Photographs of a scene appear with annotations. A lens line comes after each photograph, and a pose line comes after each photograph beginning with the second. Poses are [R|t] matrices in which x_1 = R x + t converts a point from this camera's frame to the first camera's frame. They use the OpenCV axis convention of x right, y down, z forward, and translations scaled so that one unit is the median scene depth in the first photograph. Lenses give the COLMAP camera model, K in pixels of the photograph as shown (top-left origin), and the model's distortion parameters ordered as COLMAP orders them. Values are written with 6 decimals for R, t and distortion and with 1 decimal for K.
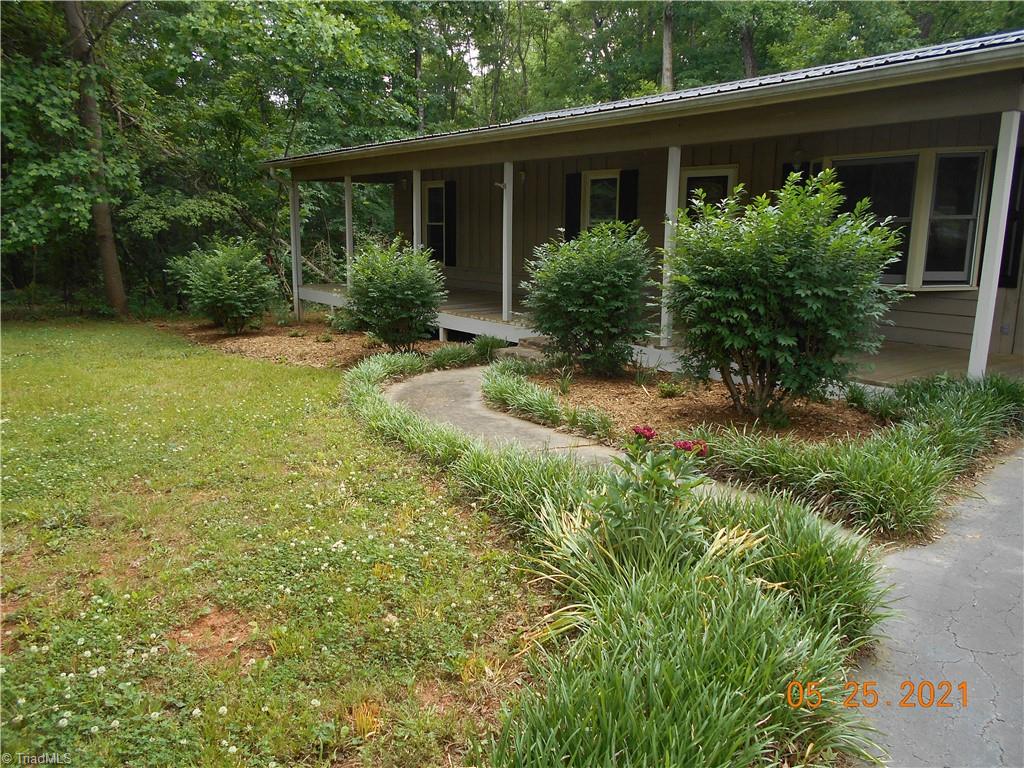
lens RADIAL K [[813.7, 0, 512.0], [0, 813.7, 384.0], [0, 0, 1]] dist [-0.003878, -0.001810]
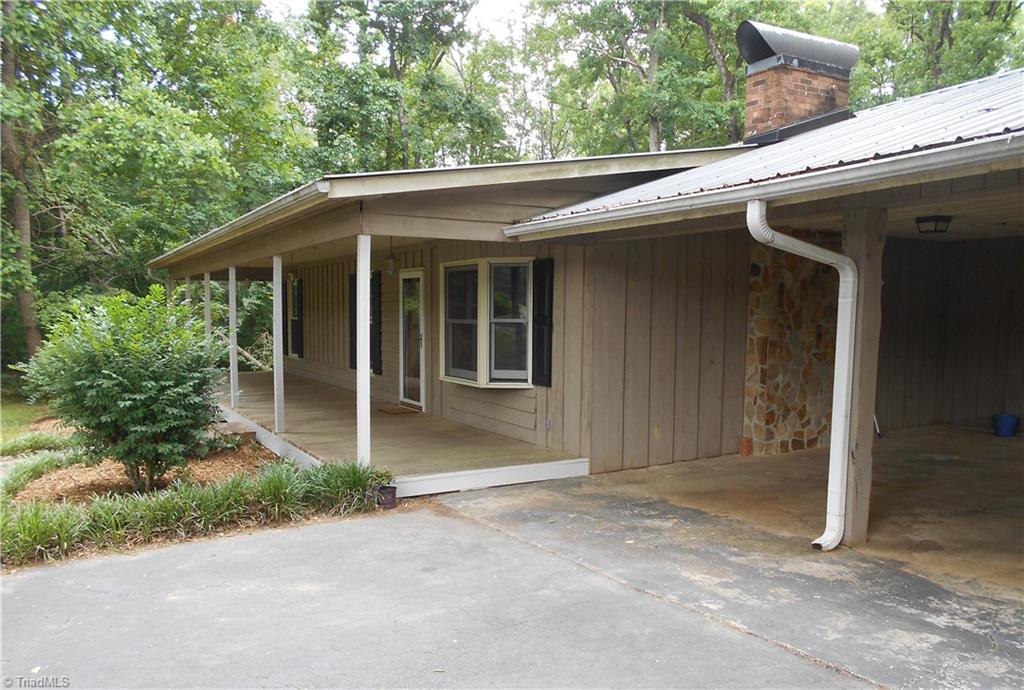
lens RADIAL K [[821.9, 0, 538.6], [0, 821.9, 380.6], [0, 0, 1]] dist [0.006354, 0.004375]
pose [[0.993005, 0.019924, -0.116382, 0.753166], [-0.033223, 0.992985, -0.113473, -0.002522], [0.113304, 0.116546, 0.986701, -0.071581]]
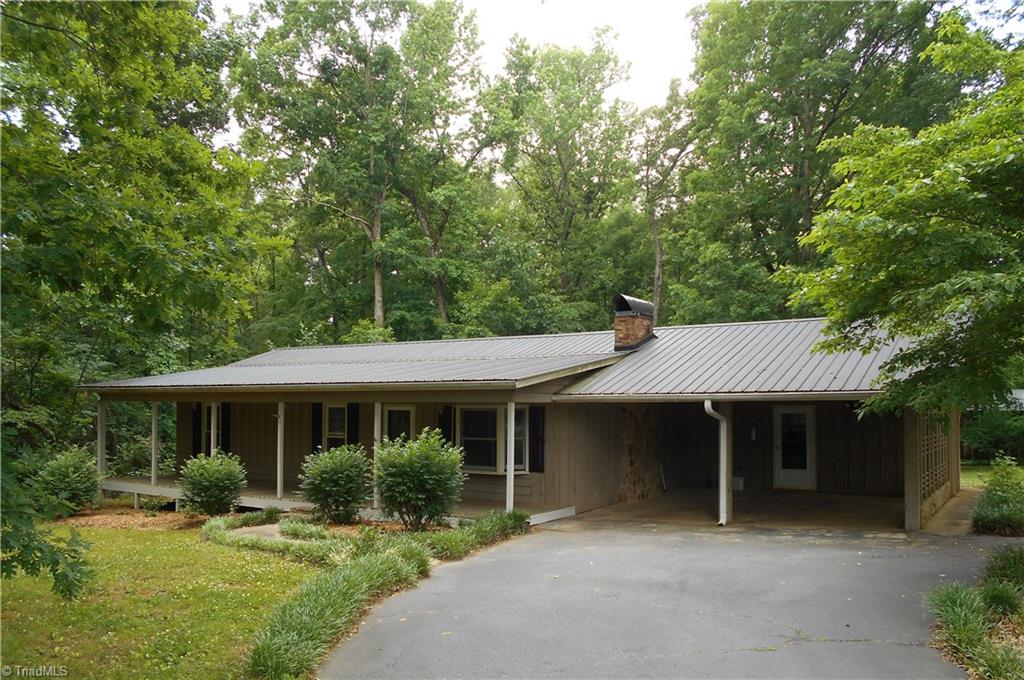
lens RADIAL K [[783.8, 0, 508.2], [0, 783.8, 395.0], [0, 0, 1]] dist [0.000187, 0.001255]
pose [[0.942504, 0.009162, 0.334069, -0.140290], [0.062755, 0.976991, -0.203842, 0.094313], [-0.328250, 0.213086, 0.920243, -0.877451]]
